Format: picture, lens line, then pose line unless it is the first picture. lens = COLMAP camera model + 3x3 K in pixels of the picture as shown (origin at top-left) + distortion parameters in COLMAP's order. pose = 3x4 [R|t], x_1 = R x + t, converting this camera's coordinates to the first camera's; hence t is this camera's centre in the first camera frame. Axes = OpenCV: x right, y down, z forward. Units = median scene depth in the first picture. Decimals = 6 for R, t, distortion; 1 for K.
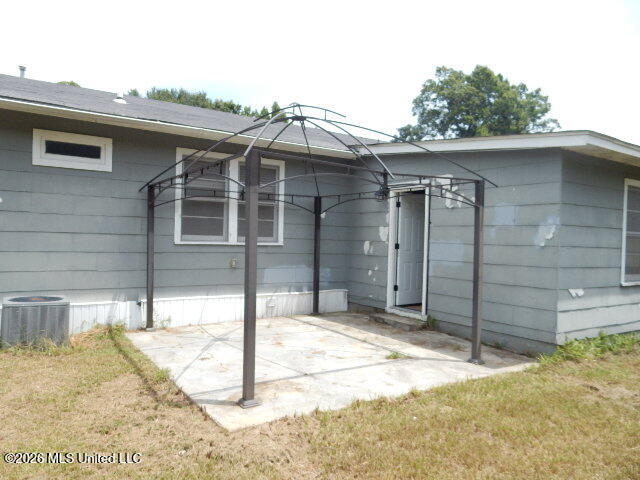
lens RADIAL K [[469.1, 0, 322.6], [0, 469.1, 240.9], [0, 0, 1]] dist [-0.012052, 0.010198]
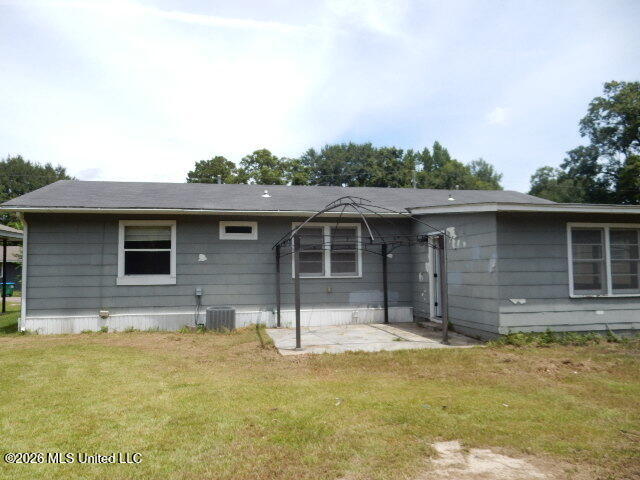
lens RADIAL K [[469.1, 0, 320.1], [0, 469.1, 239.1], [0, 0, 1]] dist [-0.012052, 0.010198]
pose [[0.924806, -0.062816, -0.375217, 0.466236], [0.033026, 0.995807, -0.085311, 0.014333], [0.379003, 0.066504, 0.923003, -0.600146]]
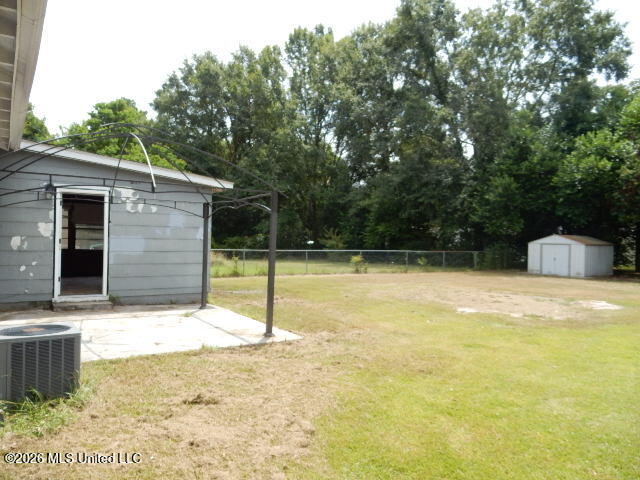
lens RADIAL K [[469.1, 0, 315.8], [0, 469.1, 240.4], [0, 0, 1]] dist [-0.012052, 0.010198]
pose [[-0.004245, -0.009339, 0.999947, -1.150036], [-0.001878, 0.999955, 0.009331, -0.001871], [-0.999989, -0.001838, -0.004263, 0.495551]]
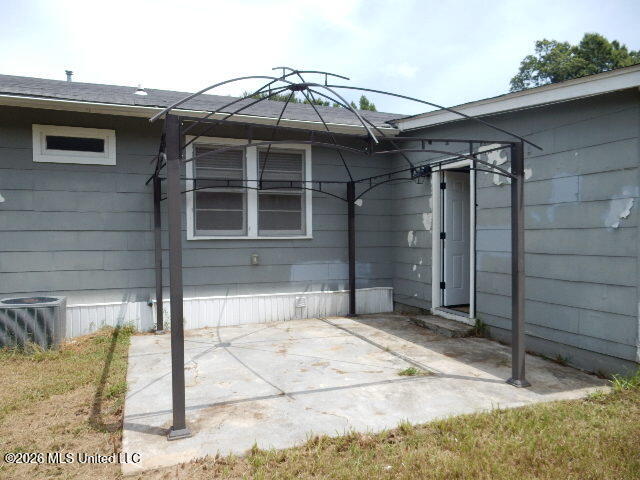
lens RADIAL K [[469.1, 0, 322.0], [0, 469.1, 242.7], [0, 0, 1]] dist [-0.012052, 0.010198]
pose [[0.977237, -0.026599, -0.210478, 0.151337], [0.028958, 0.999548, 0.008133, 0.013324], [0.210167, -0.014043, 0.977565, 0.163109]]
